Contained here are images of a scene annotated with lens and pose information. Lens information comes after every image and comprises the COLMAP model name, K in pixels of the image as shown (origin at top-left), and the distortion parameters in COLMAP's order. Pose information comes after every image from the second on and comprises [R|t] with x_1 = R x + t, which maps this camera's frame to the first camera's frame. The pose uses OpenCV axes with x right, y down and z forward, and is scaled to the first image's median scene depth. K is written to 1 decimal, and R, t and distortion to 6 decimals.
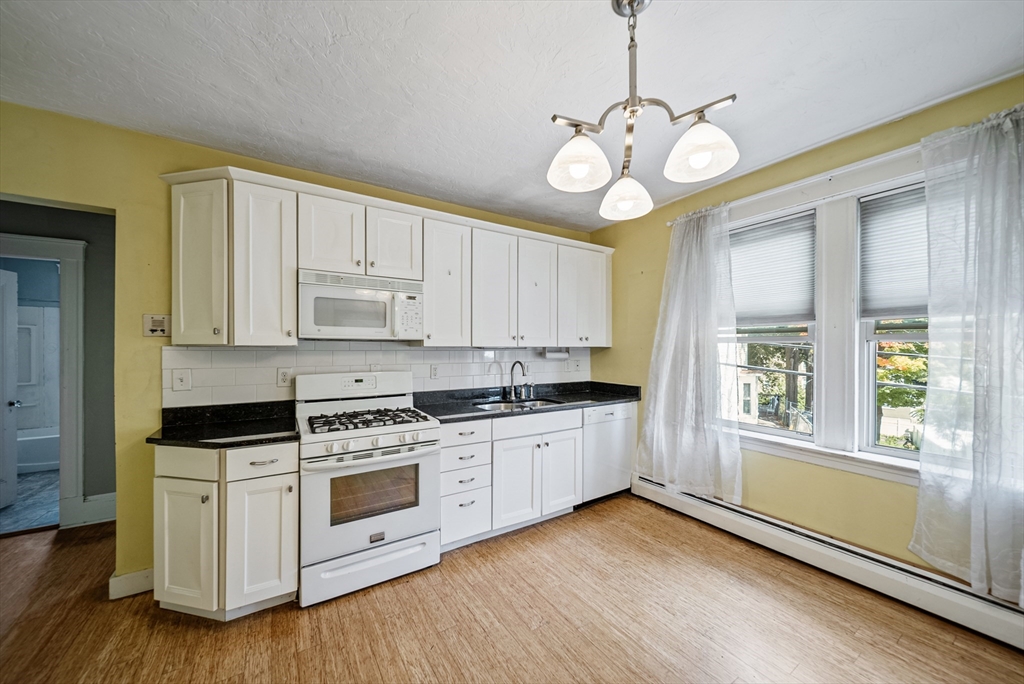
lens RADIAL K [[368.1, 0, 515.3], [0, 368.1, 345.3], [0, 0, 1]] dist [0.000338, -0.001458]
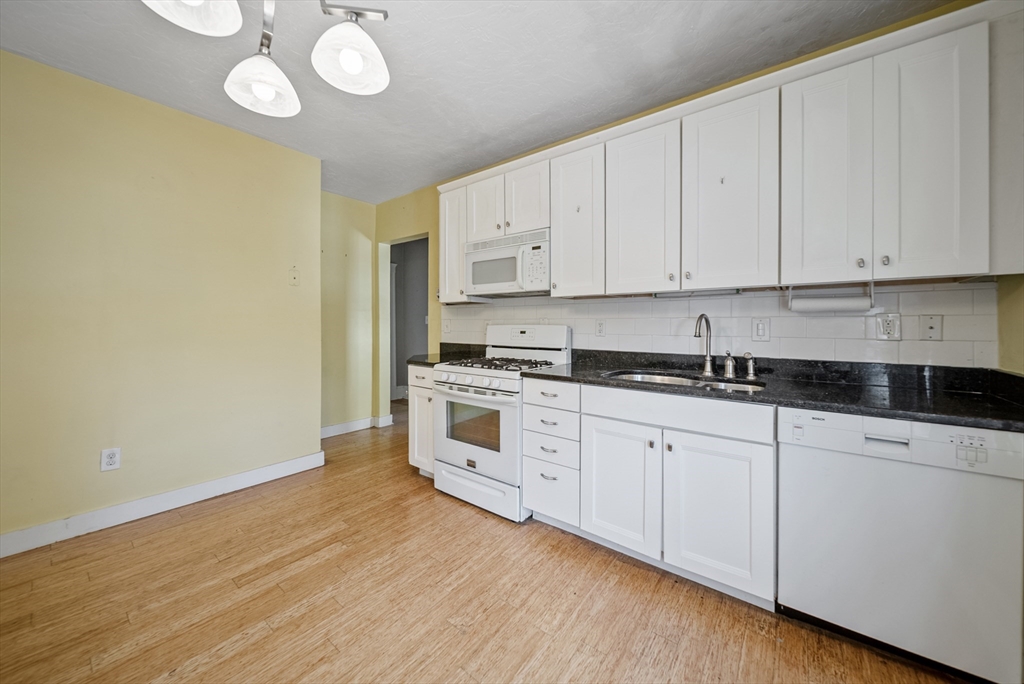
lens RADIAL K [[372.3, 0, 507.8], [0, 372.3, 324.6], [0, 0, 1]] dist [-0.000879, -0.000212]
pose [[0.319533, -0.000791, -0.947575, 0.720241], [0.005674, 0.999983, 0.001078, 0.083546], [0.947558, -0.005721, 0.319532, 0.698814]]
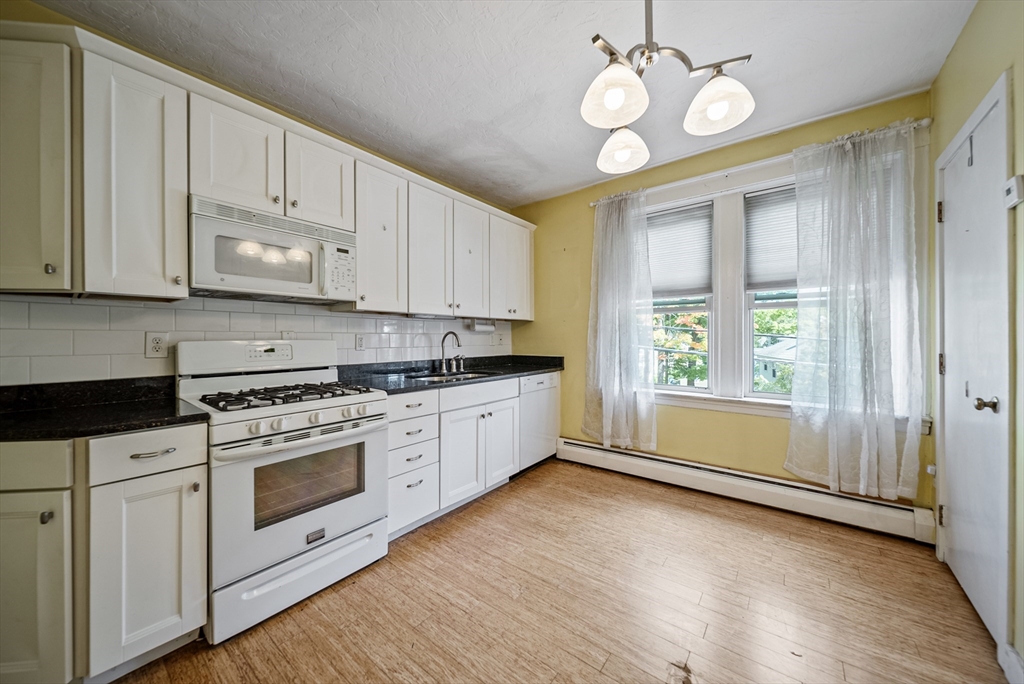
lens RADIAL K [[361.0, 0, 512.5], [0, 361.0, 336.4], [0, 0, 1]] dist [-0.001112, -0.000788]
pose [[0.945120, -0.003756, 0.326703, -0.211092], [0.003292, 0.999993, 0.001974, 0.077370], [-0.326708, -0.000791, 0.945125, 0.100988]]
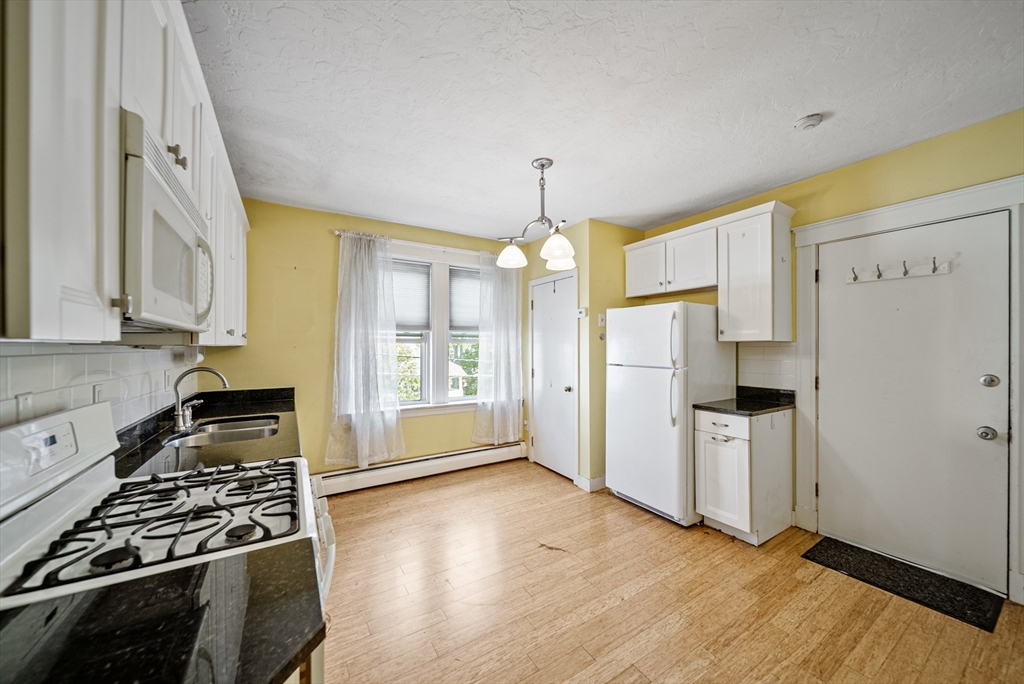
lens RADIAL K [[362.0, 0, 509.8], [0, 362.0, 345.4], [0, 0, 1]] dist [-0.001872, -0.000702]
pose [[0.030899, -0.000270, 0.999522, -0.883904], [-0.002859, 0.999996, 0.000358, 0.000550], [-0.999518, -0.002869, 0.030898, 0.636470]]
